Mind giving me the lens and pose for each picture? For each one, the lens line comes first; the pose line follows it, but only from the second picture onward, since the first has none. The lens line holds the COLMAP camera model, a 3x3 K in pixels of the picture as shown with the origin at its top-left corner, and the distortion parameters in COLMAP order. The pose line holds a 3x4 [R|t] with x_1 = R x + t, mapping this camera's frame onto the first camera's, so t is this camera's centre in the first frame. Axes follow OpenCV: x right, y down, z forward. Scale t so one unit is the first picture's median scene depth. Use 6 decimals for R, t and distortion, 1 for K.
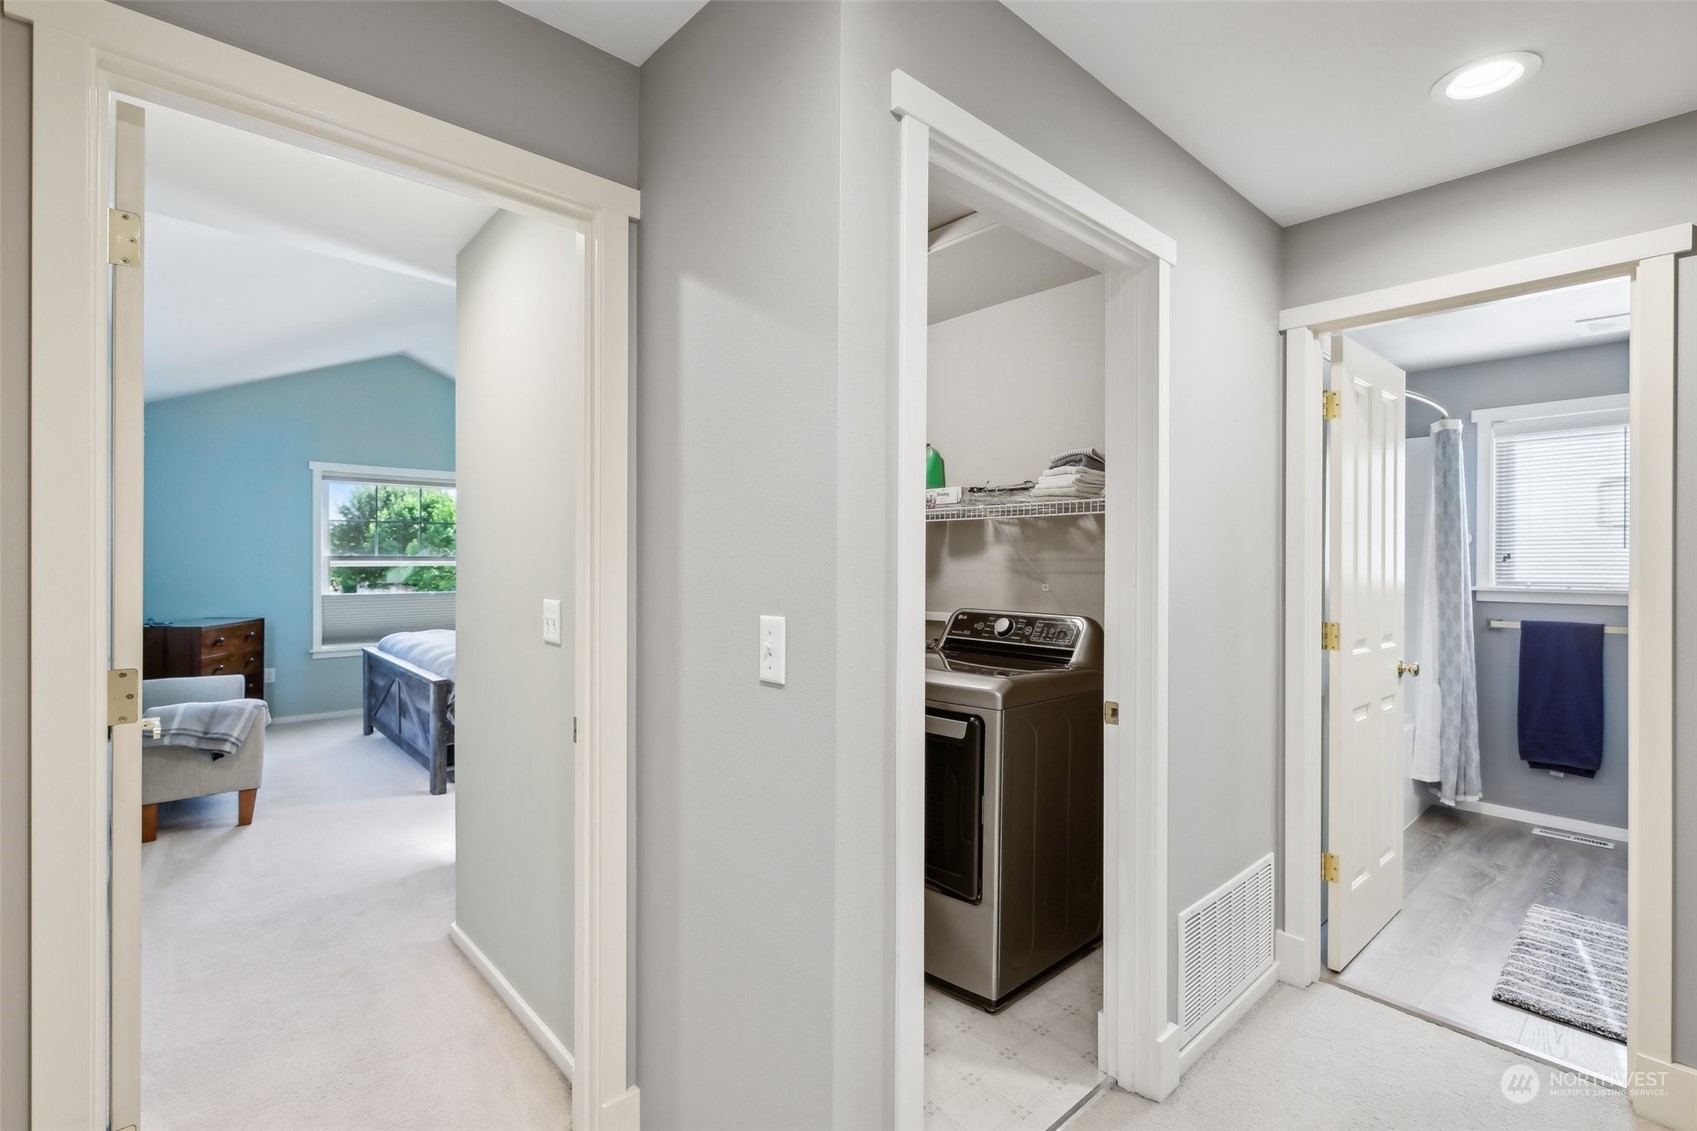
lens RADIAL K [[768.4, 0, 851.5], [0, 768.4, 560.8], [0, 0, 1]] dist [-0.005383, 0.000652]
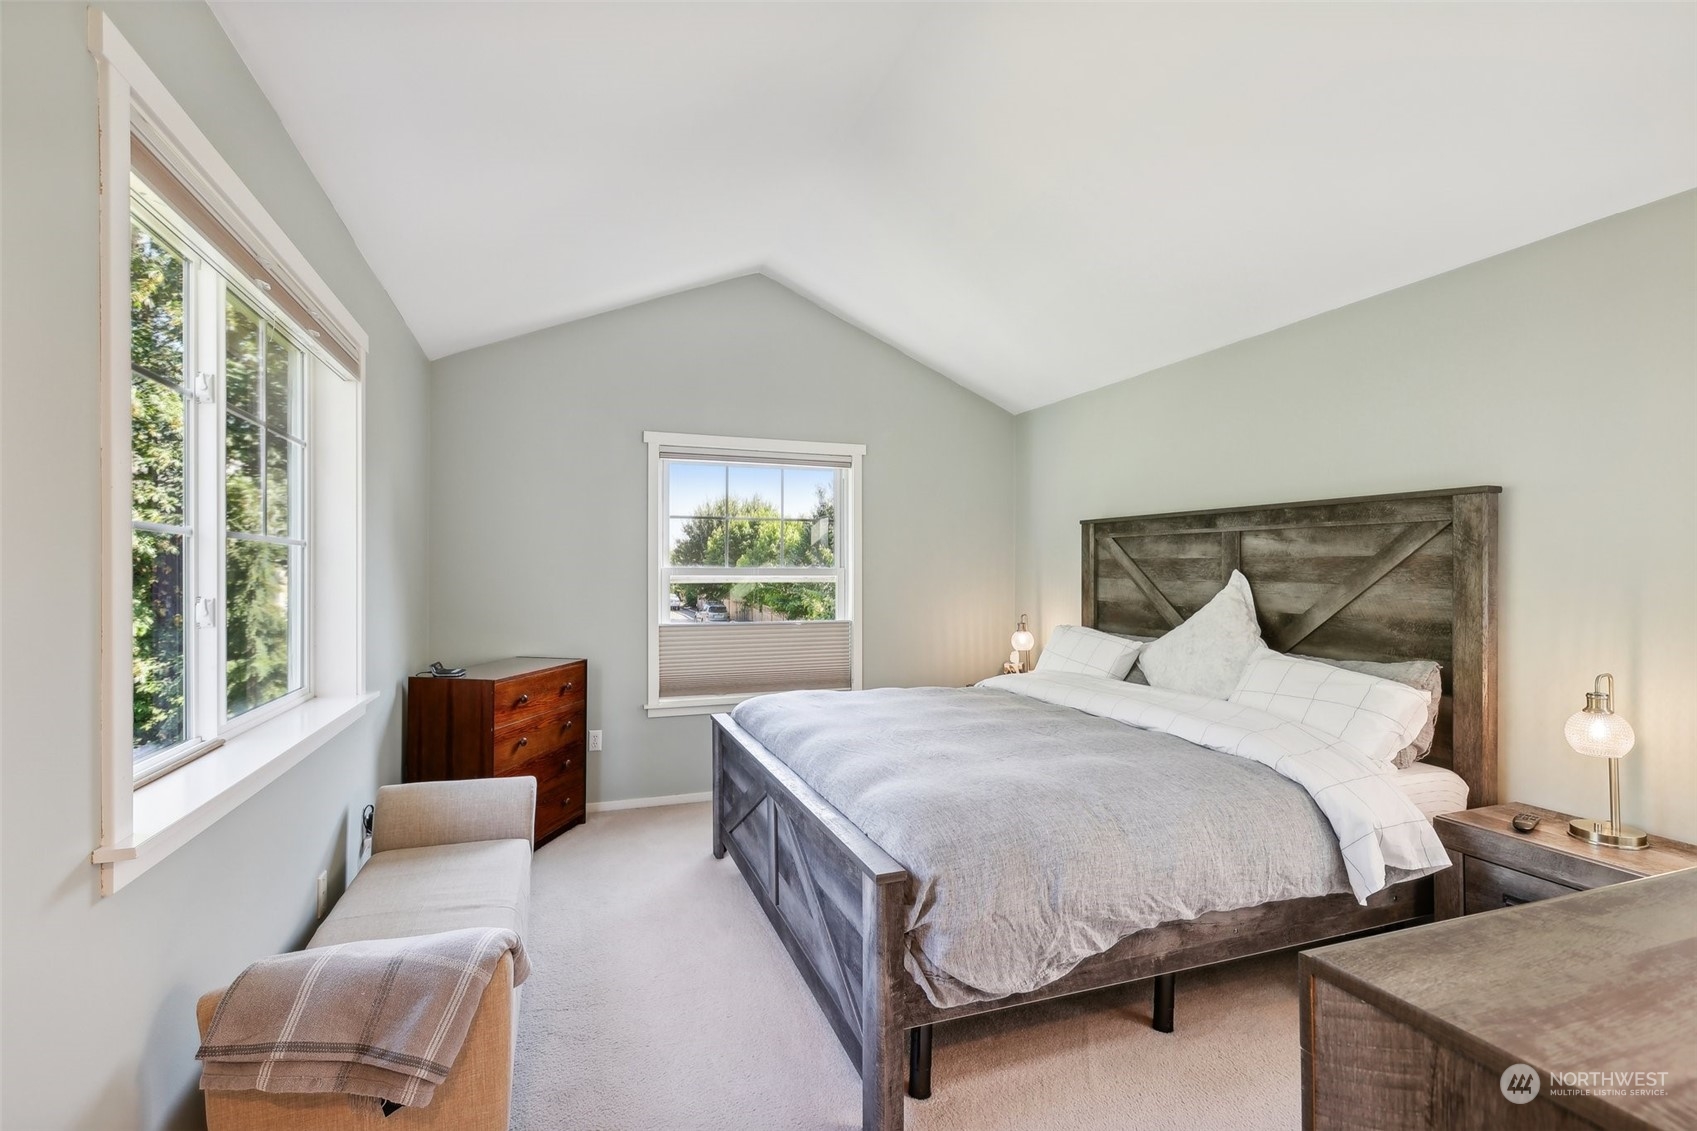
lens RADIAL K [[768.4, 0, 844.8], [0, 768.4, 570.4], [0, 0, 1]] dist [-0.005383, 0.000652]
pose [[0.927616, -0.004708, -0.373507, -0.298506], [0.002962, 0.999982, -0.005247, -0.000463], [0.373525, 0.003760, 0.927613, 0.452535]]
